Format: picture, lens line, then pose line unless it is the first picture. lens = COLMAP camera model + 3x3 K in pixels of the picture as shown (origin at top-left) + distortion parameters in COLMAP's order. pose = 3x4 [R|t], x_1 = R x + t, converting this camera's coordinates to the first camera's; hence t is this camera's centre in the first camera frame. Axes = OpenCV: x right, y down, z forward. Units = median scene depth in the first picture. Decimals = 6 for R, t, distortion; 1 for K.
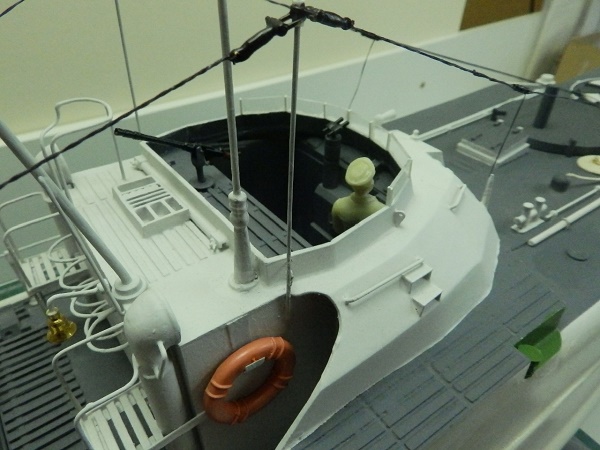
lens RADIAL K [[461.3, 0, 300.0], [0, 461.3, 225.0], [0, 0, 1]] dist [0.024678, -0.005354]
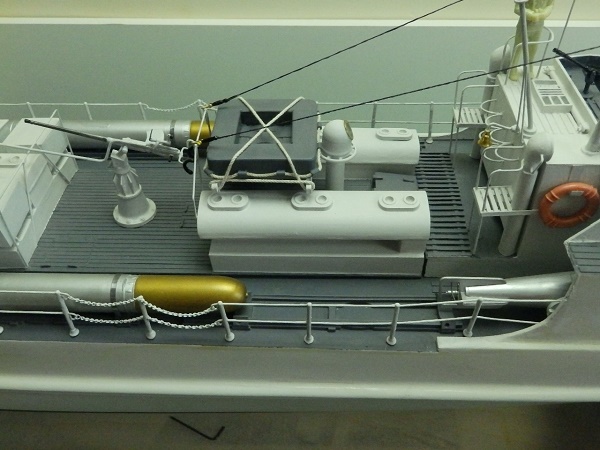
lens RADIAL K [[592.8, 0, 300.0], [0, 592.8, 225.0], [0, 0, 1]] dist [-0.000590, -0.011660]
pose [[0.786607, 0.407082, -0.464256, 0.159005], [-0.349061, 0.913388, 0.209475, 0.264498], [0.509319, -0.002721, 0.860574, -1.394167]]
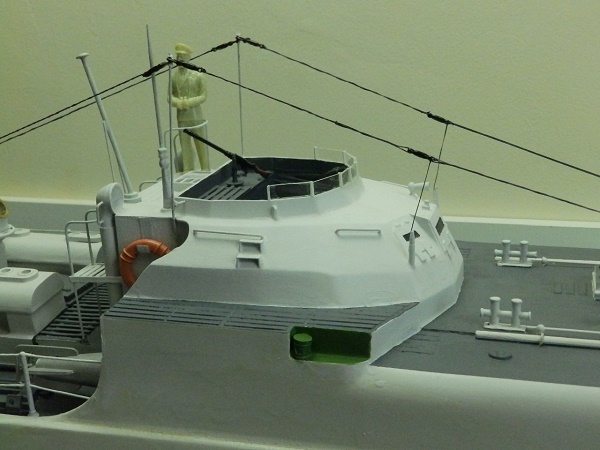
lens RADIAL K [[879.7, 0, 300.0], [0, 879.7, 225.0], [0, 0, 1]] dist [0.026851, -0.009602]
pose [[0.613910, 0.187313, -0.766830, 2.358592], [-0.439641, 0.887960, -0.135067, 0.351560], [0.655615, 0.420048, 0.627478, -0.608164]]
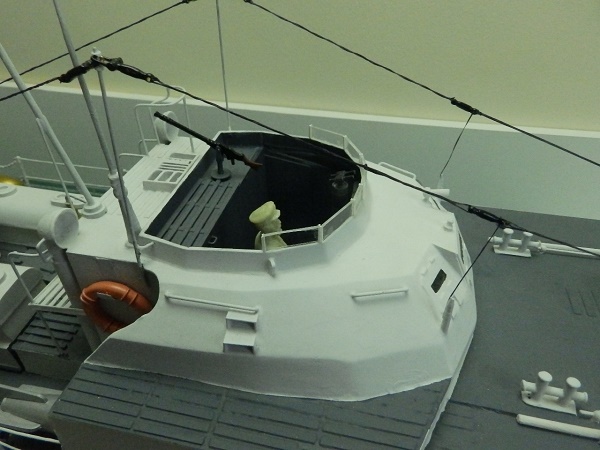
lens RADIAL K [[461.3, 0, 300.0], [0, 461.3, 225.0], [0, 0, 1]] dist [0.024678, -0.005354]
pose [[0.660761, 0.433638, -0.612661, 0.885076], [-0.440320, 0.884969, 0.151487, -0.297256], [0.607876, 0.169670, 0.775692, 0.210285]]
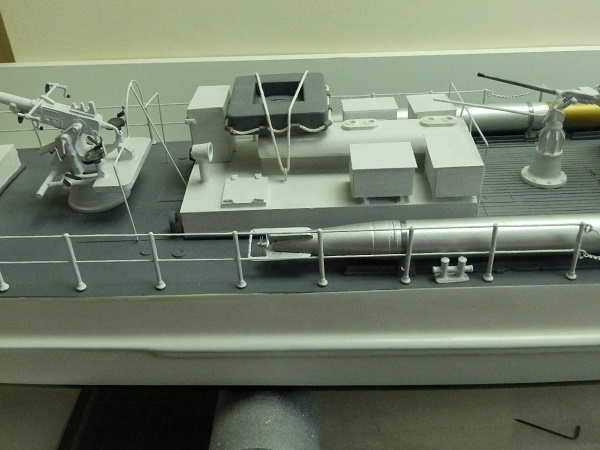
lens RADIAL K [[592.8, 0, 300.0], [0, 592.8, 225.0], [0, 0, 1]] dist [-0.000590, -0.011660]
pose [[0.805086, 0.298493, -0.512580, -1.175304], [-0.319165, 0.946389, 0.049818, 1.472631], [0.499970, 0.123490, 0.857193, -2.265597]]
